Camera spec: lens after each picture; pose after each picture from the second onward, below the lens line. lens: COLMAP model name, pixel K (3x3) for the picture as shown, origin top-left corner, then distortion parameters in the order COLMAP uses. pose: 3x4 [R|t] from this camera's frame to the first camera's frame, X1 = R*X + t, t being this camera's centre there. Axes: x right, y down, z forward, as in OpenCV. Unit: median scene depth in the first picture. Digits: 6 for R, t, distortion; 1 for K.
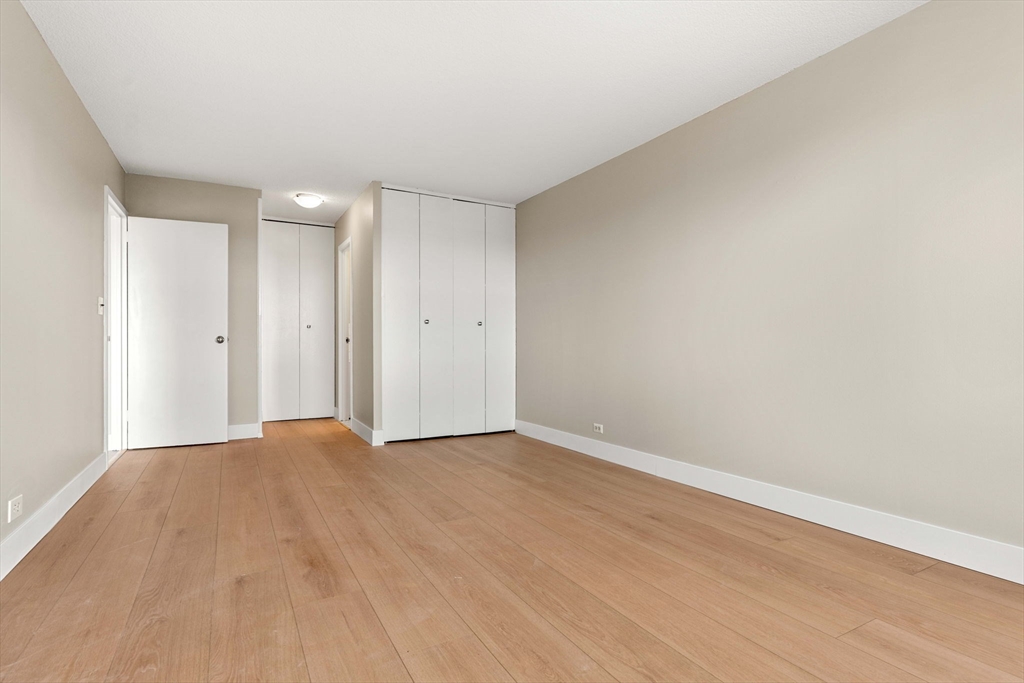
lens RADIAL K [[490.6, 0, 512.4], [0, 490.6, 348.0], [0, 0, 1]] dist [0.001865, 0.000743]
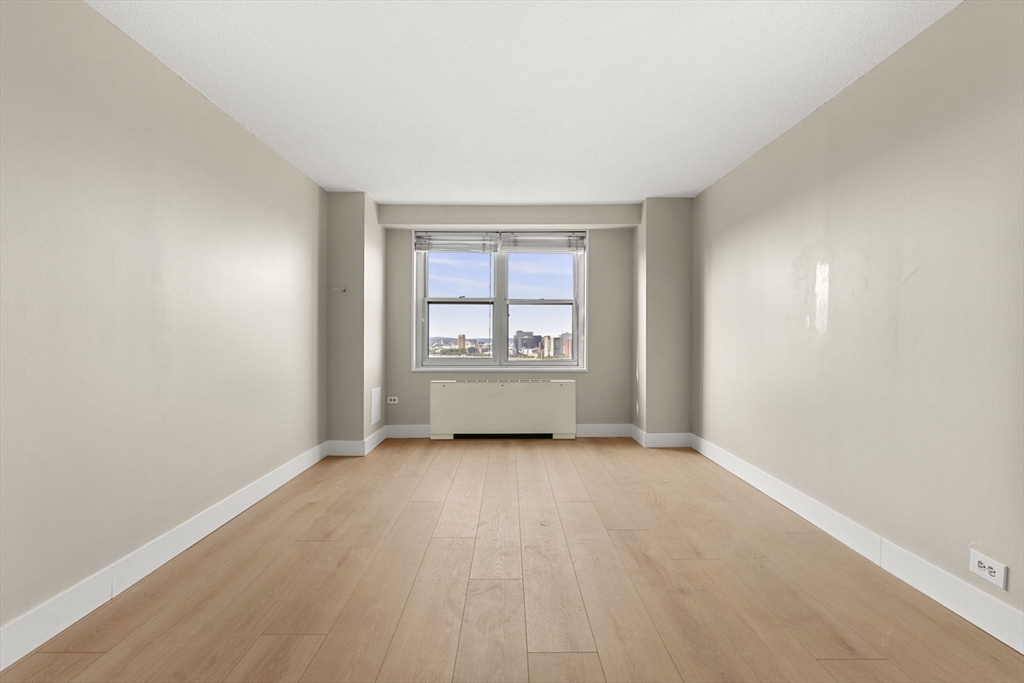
lens RADIAL K [[490.6, 0, 513.8], [0, 490.6, 337.7], [0, 0, 1]] dist [0.001865, 0.000743]
pose [[-0.874242, -0.002132, 0.485486, -0.605258], [-0.001024, 0.999996, 0.002548, -0.076480], [-0.485490, 0.001731, -0.874240, 1.889554]]
